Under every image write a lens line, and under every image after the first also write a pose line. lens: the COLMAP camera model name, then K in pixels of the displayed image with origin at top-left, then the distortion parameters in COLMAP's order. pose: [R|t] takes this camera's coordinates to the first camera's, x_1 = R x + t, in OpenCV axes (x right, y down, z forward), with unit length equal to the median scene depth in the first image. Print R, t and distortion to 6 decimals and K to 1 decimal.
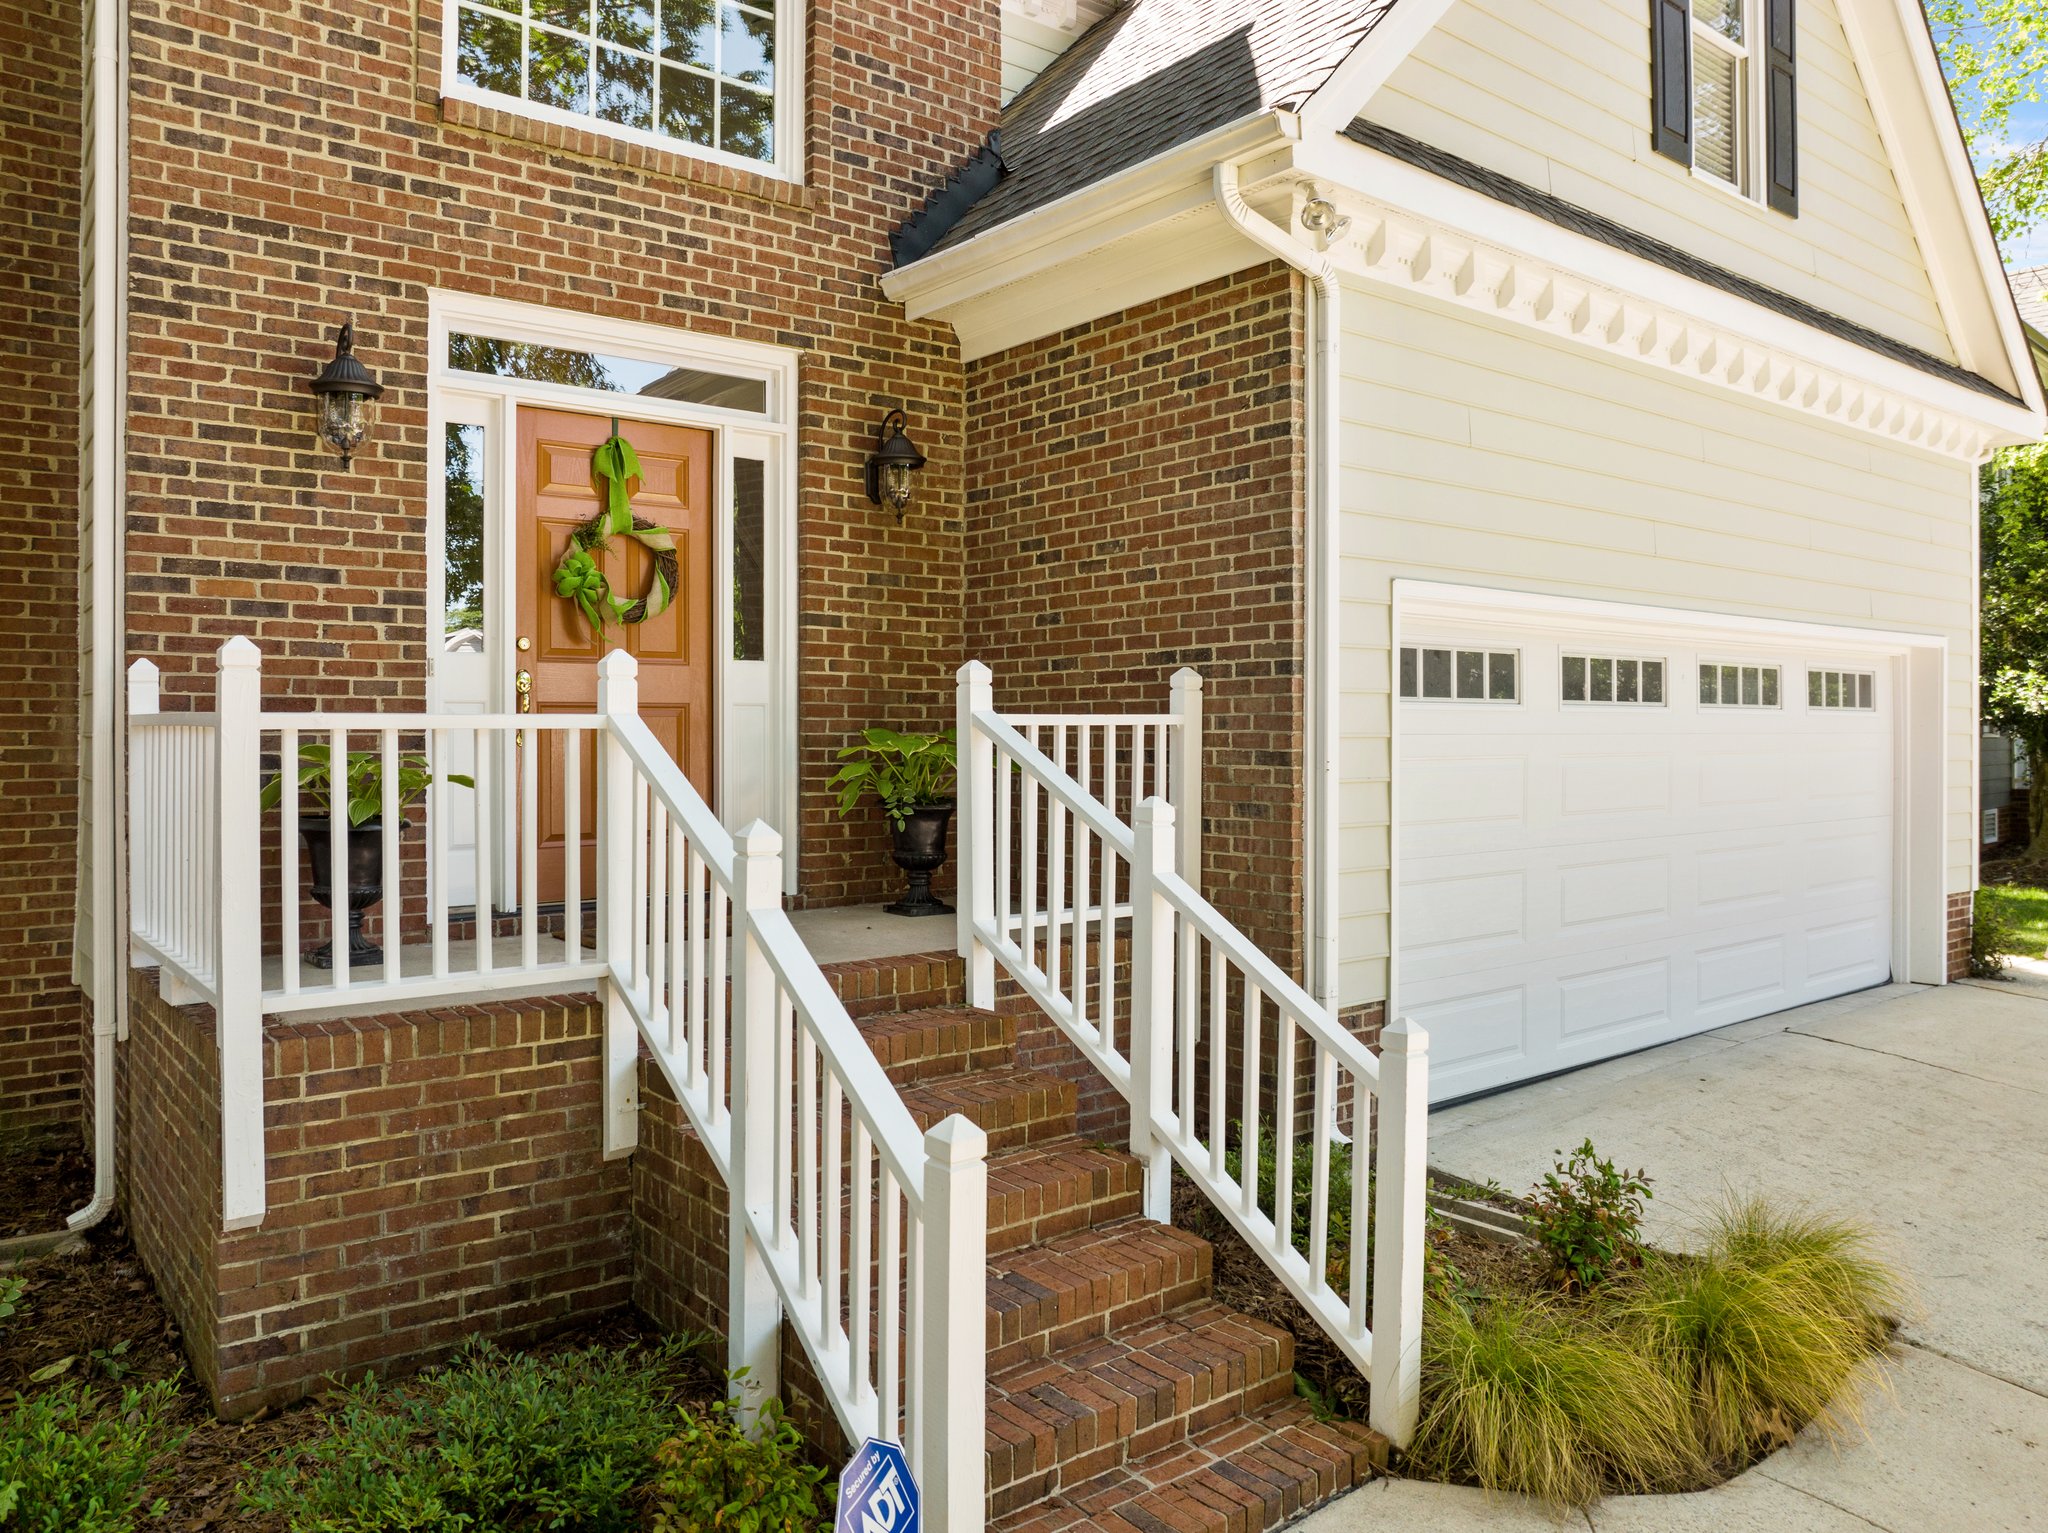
lens RADIAL K [[1467.7, 0, 1016.2], [0, 1467.7, 730.8], [0, 0, 1]] dist [-0.047102, 0.011927]
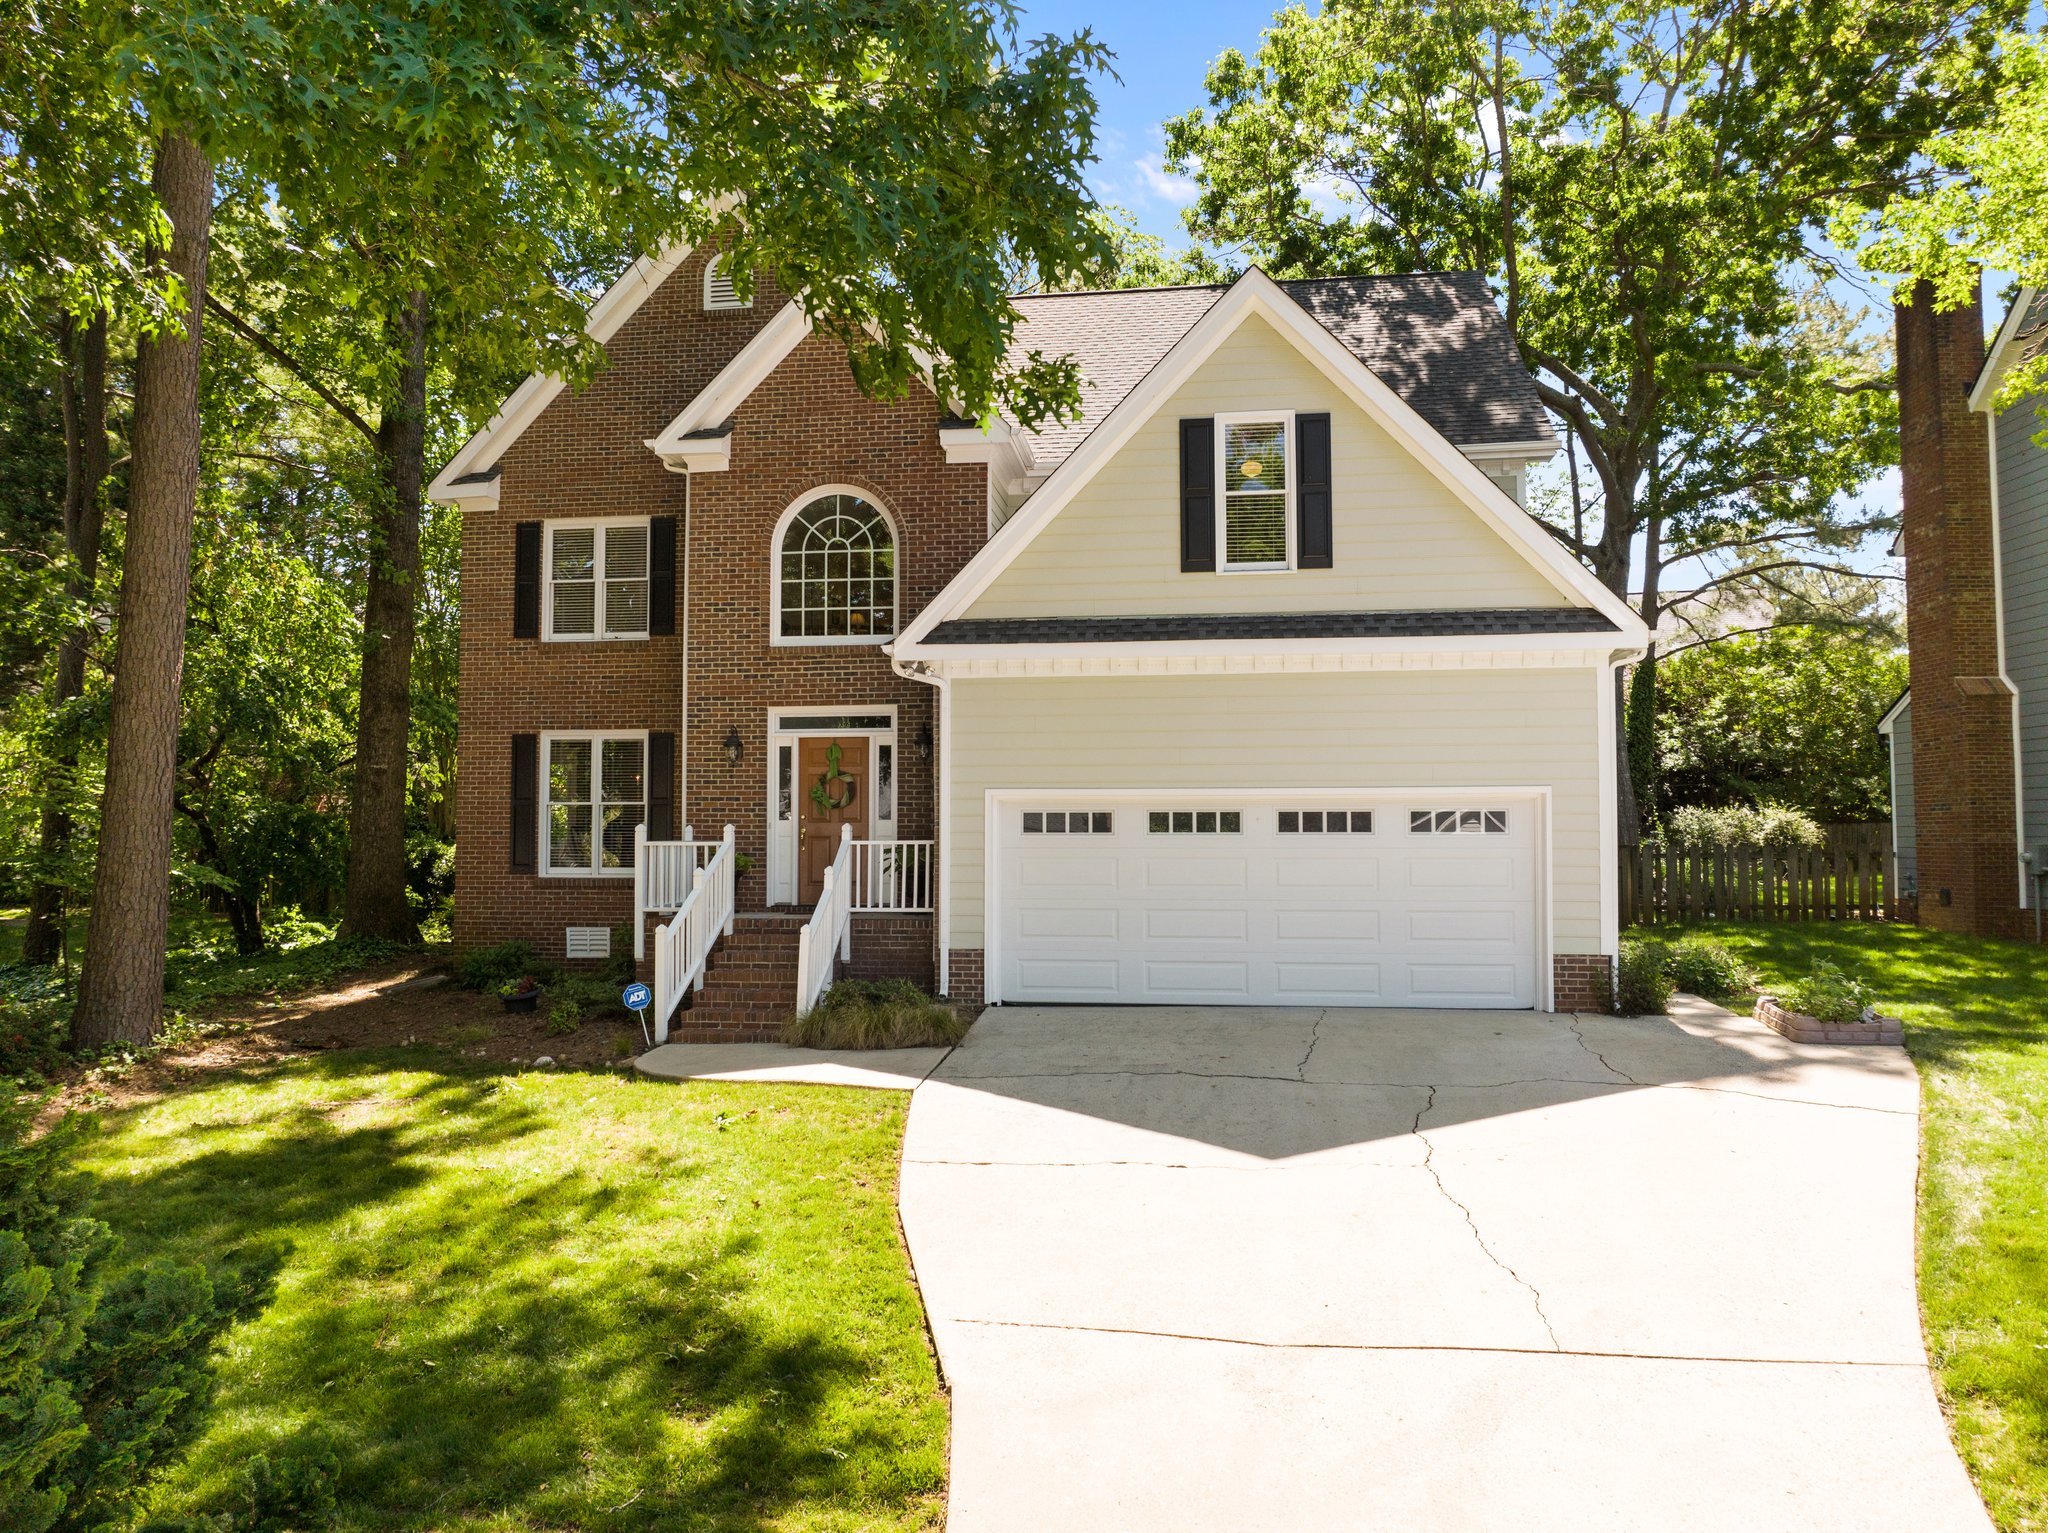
lens RADIAL K [[1423.7, 0, 1040.4], [0, 1423.7, 773.4], [0, 0, 1]] dist [-0.048942, 0.024589]
pose [[0.702107, -0.033784, -0.711270, 2.182392], [0.000691, 0.998906, -0.046764, -0.012560], [0.712071, 0.032342, 0.701362, -0.740953]]
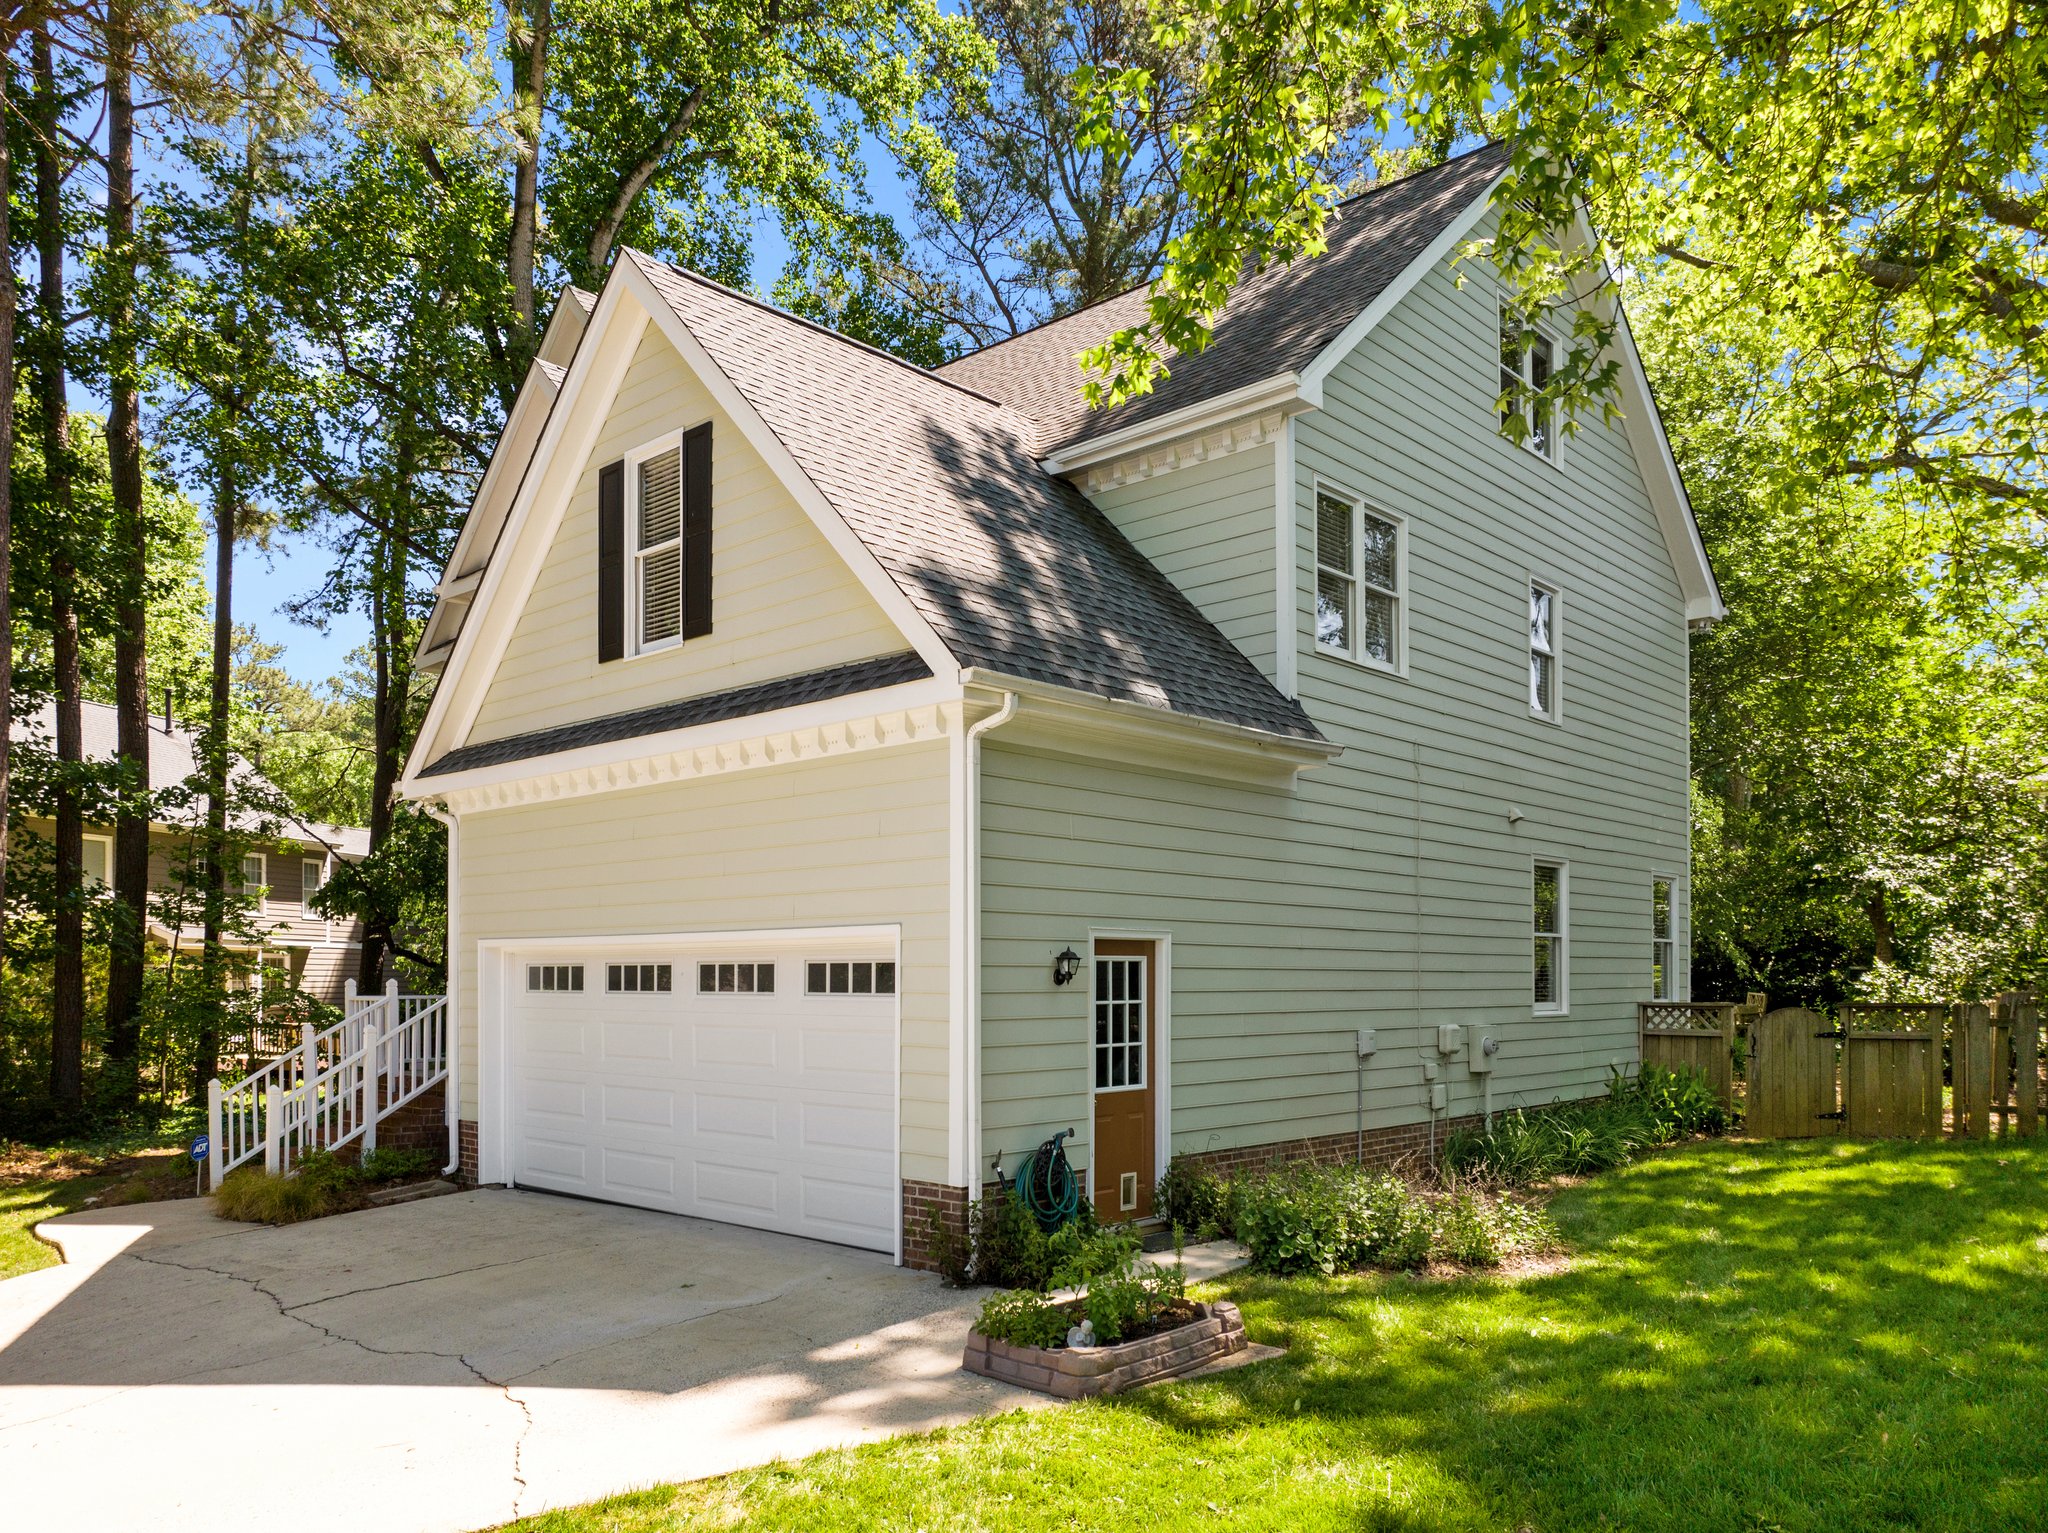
lens RADIAL K [[1527.1, 0, 989.5], [0, 1527.1, 983.4], [0, 0, 1]] dist [-0.045294, -0.012815]
pose [[0.148107, 0.003314, -0.988966, 2.795986], [0.001563, 0.999992, 0.003585, -0.043969], [0.988970, -0.002076, 0.148100, 1.463282]]
